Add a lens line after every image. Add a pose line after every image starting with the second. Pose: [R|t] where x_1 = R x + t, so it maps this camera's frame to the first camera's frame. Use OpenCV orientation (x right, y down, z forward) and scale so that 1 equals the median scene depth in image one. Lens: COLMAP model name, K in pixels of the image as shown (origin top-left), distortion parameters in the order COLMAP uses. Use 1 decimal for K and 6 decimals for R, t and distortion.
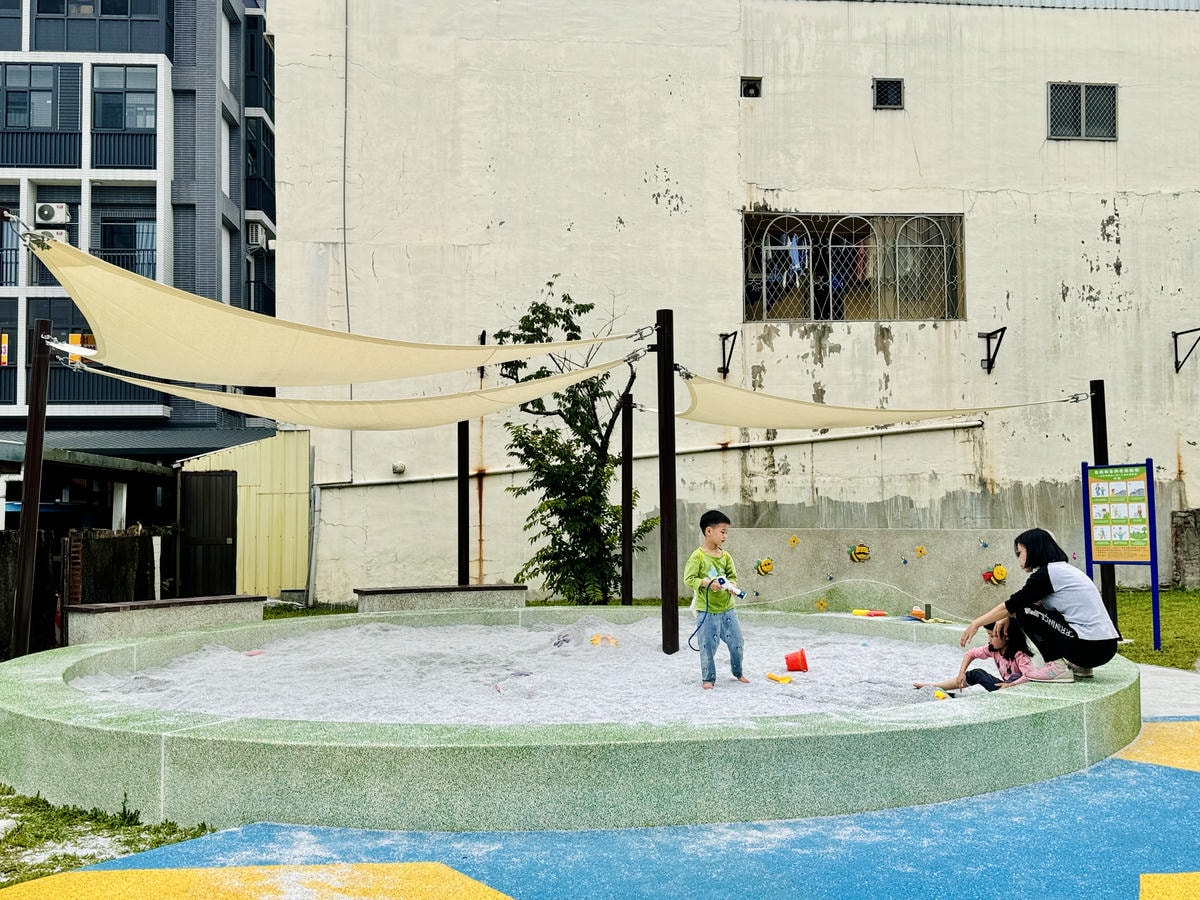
lens RADIAL K [[1144.8, 0, 582.0], [0, 1144.8, 435.8], [0, 0, 1]] dist [0.051538, 0.000000]
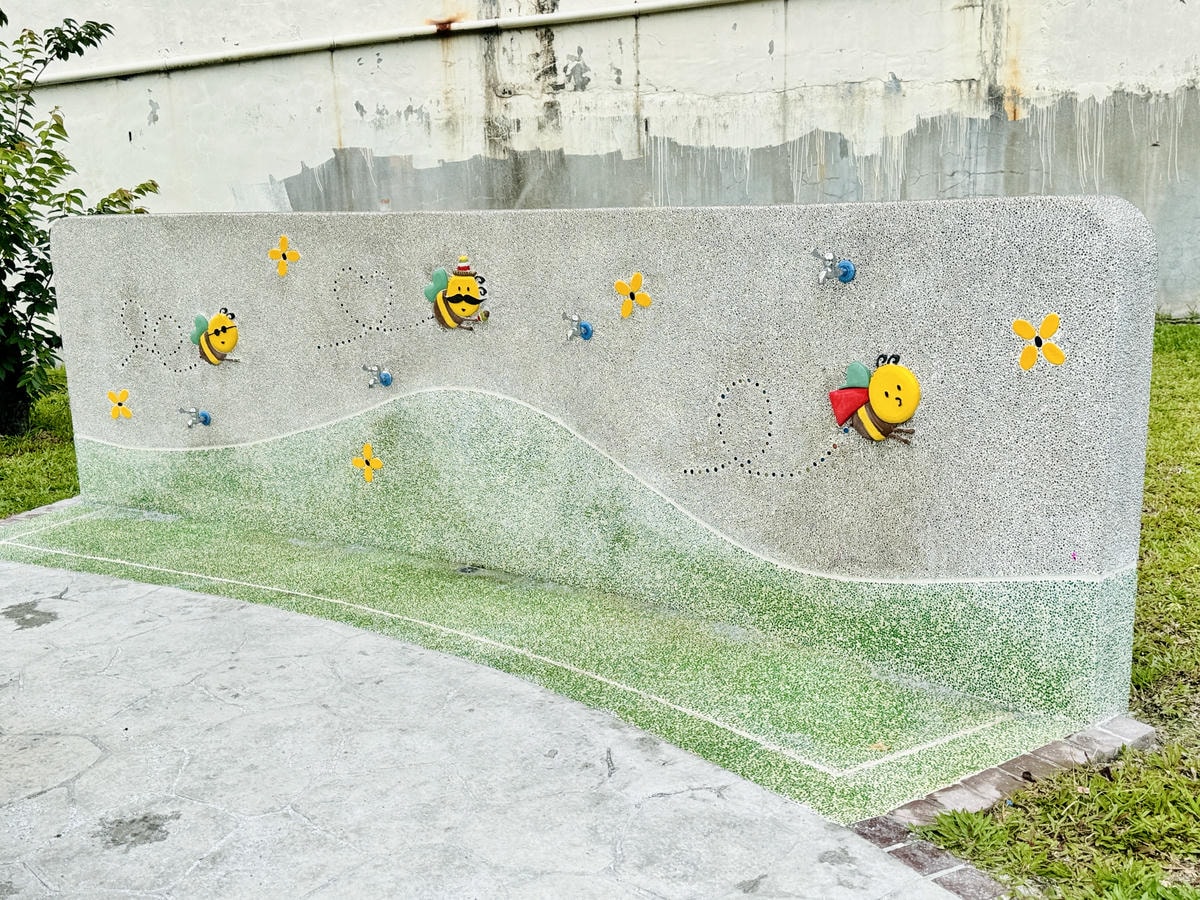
lens RADIAL K [[1144.8, 0, 628.6], [0, 1144.8, 463.0], [0, 0, 1]] dist [0.051538, 0.000000]
pose [[0.999705, -0.020284, -0.013362, 0.200678], [0.023337, 0.954658, 0.296789, 0.040068], [0.006736, -0.297013, 0.954850, 0.498232]]
